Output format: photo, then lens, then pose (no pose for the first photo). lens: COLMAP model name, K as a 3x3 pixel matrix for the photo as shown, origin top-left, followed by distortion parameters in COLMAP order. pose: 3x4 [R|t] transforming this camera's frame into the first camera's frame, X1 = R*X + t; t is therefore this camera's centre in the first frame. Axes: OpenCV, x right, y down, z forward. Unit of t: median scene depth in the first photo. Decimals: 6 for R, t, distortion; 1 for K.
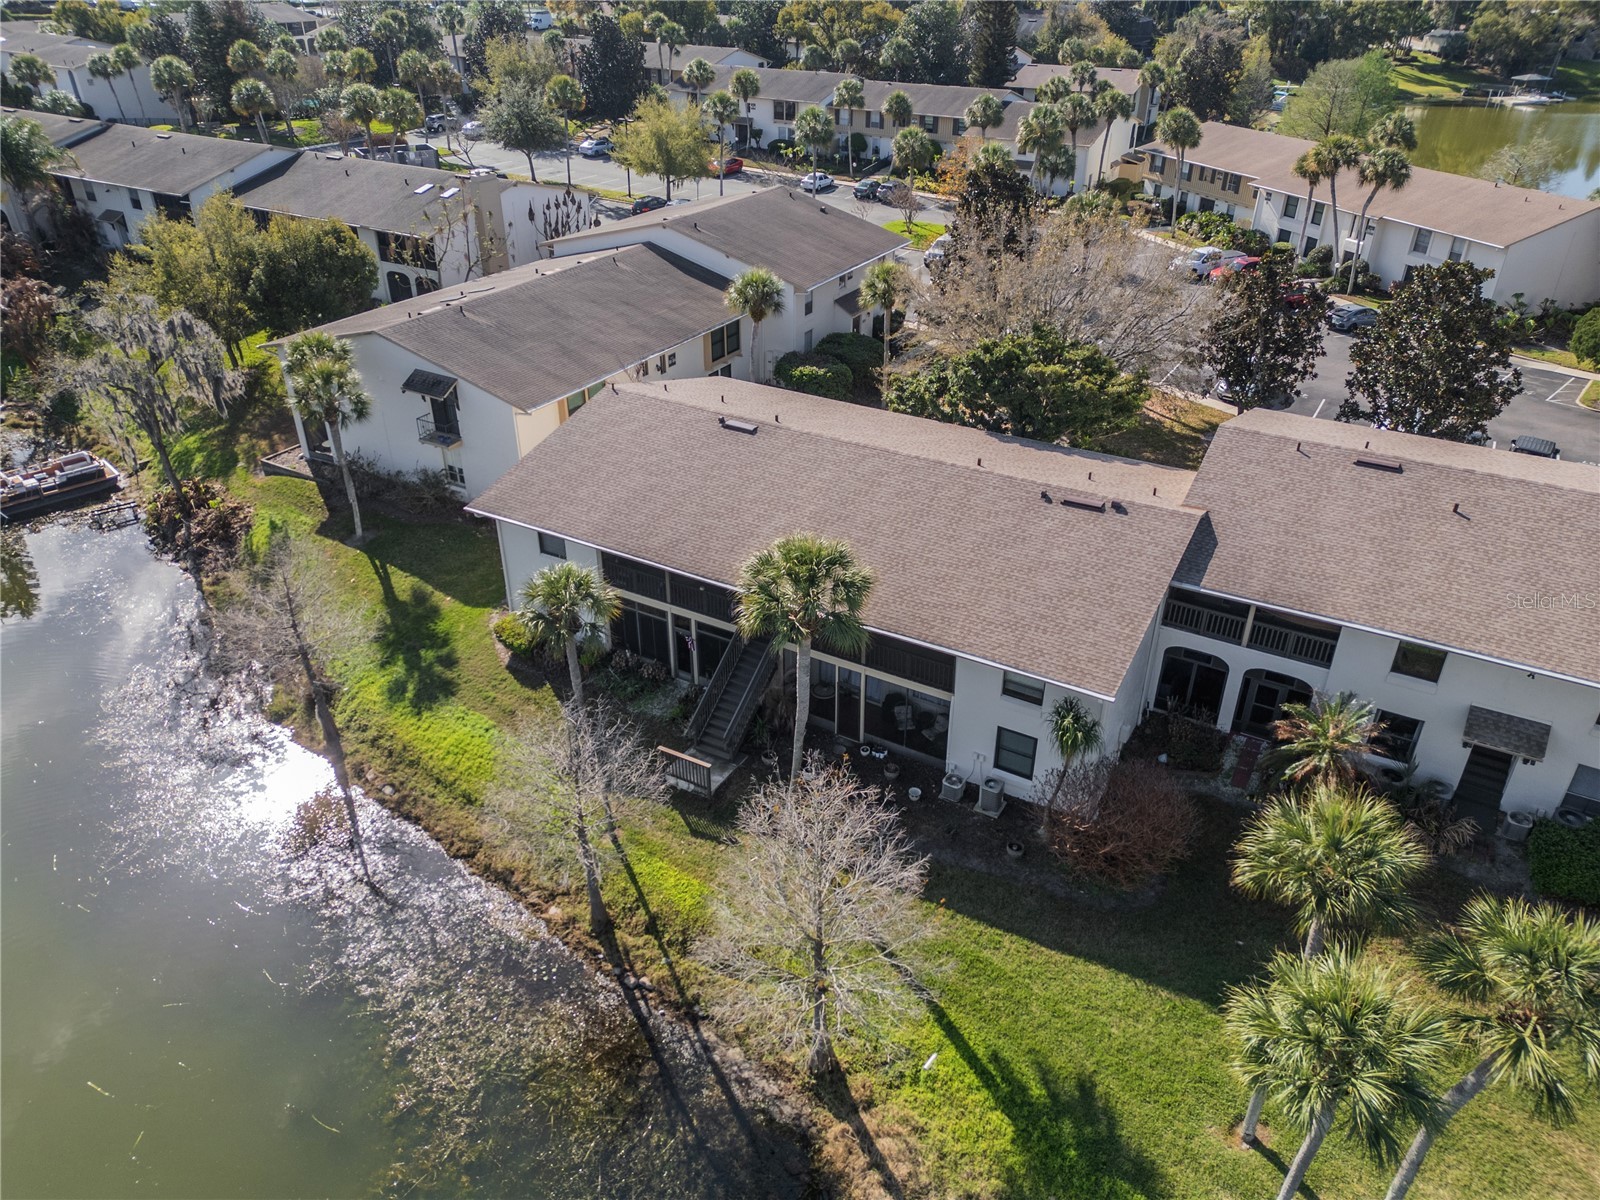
lens RADIAL K [[1120.9, 0, 800.2], [0, 1120.9, 603.2], [0, 0, 1]] dist [0.061161, -0.049039]
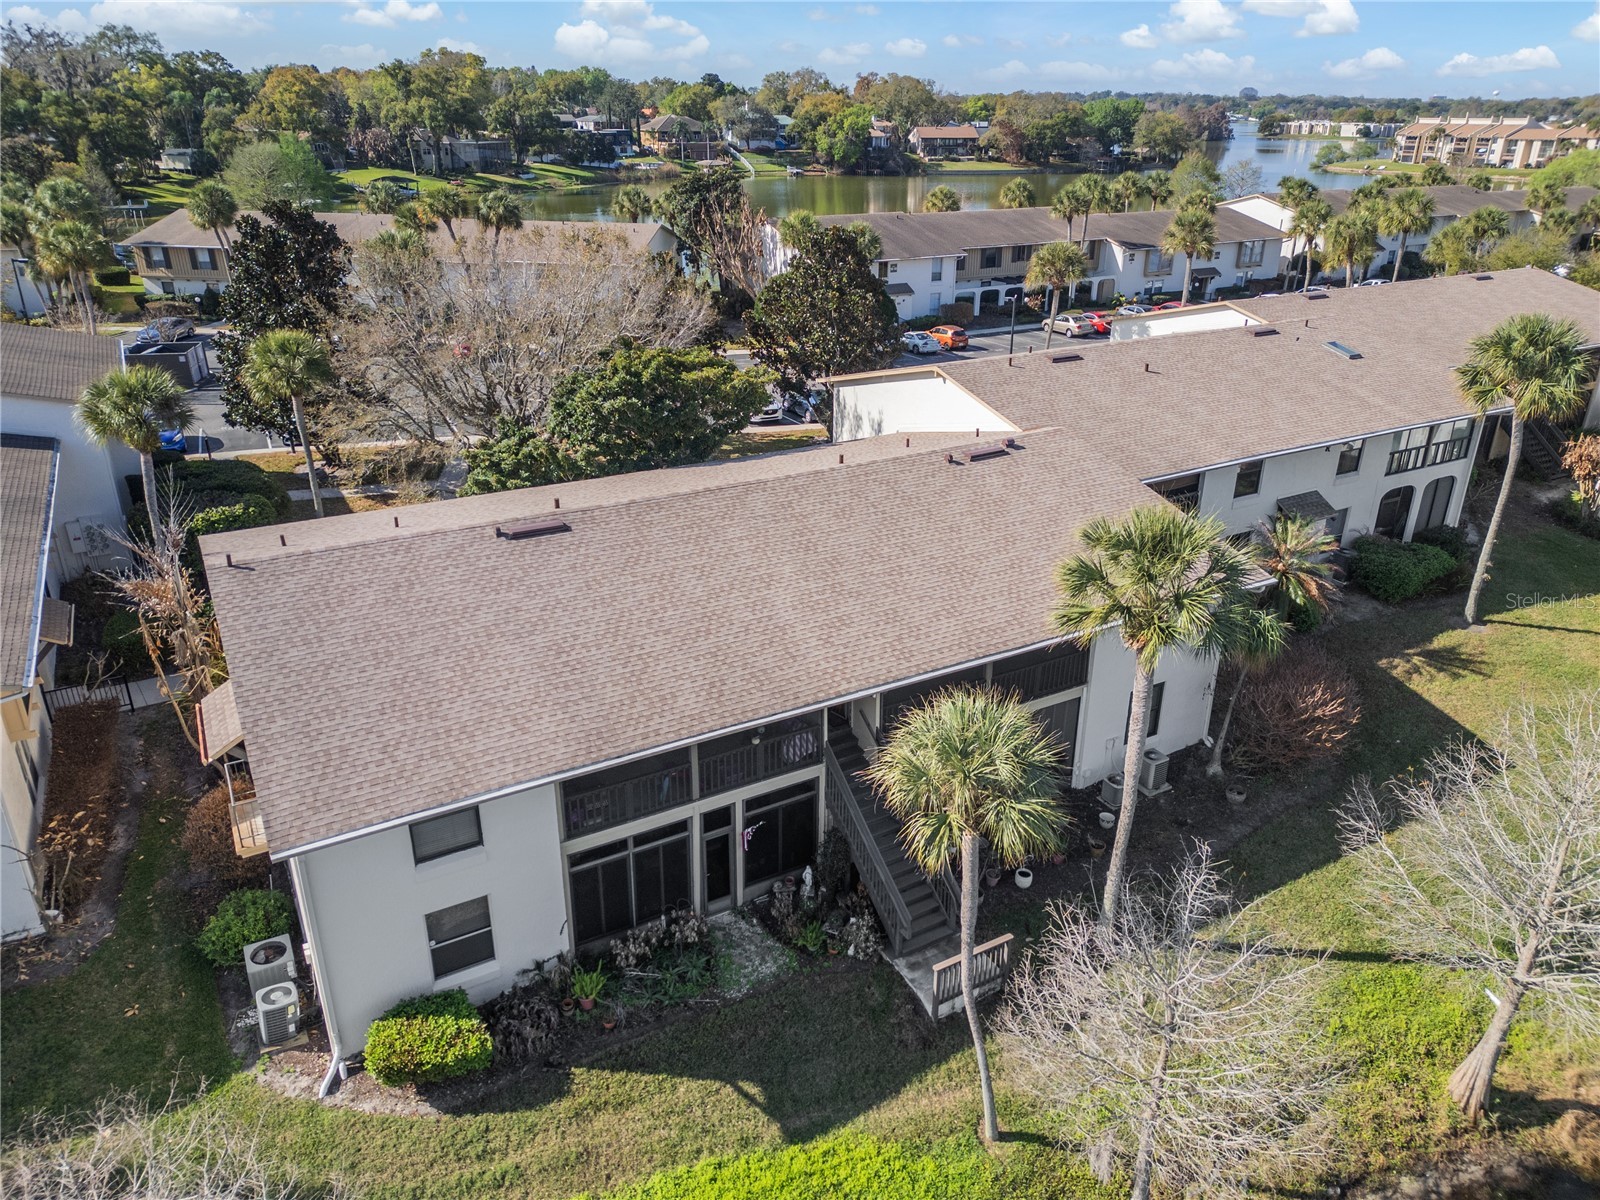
lens RADIAL K [[1120.9, 0, 806.5], [0, 1120.9, 602.9], [0, 0, 1]] dist [0.061161, -0.049039]
pose [[0.506337, -0.351215, 0.787573, -0.554268], [0.434743, 0.892710, 0.118601, -0.148161], [-0.744729, 0.282340, 0.604701, 0.596980]]
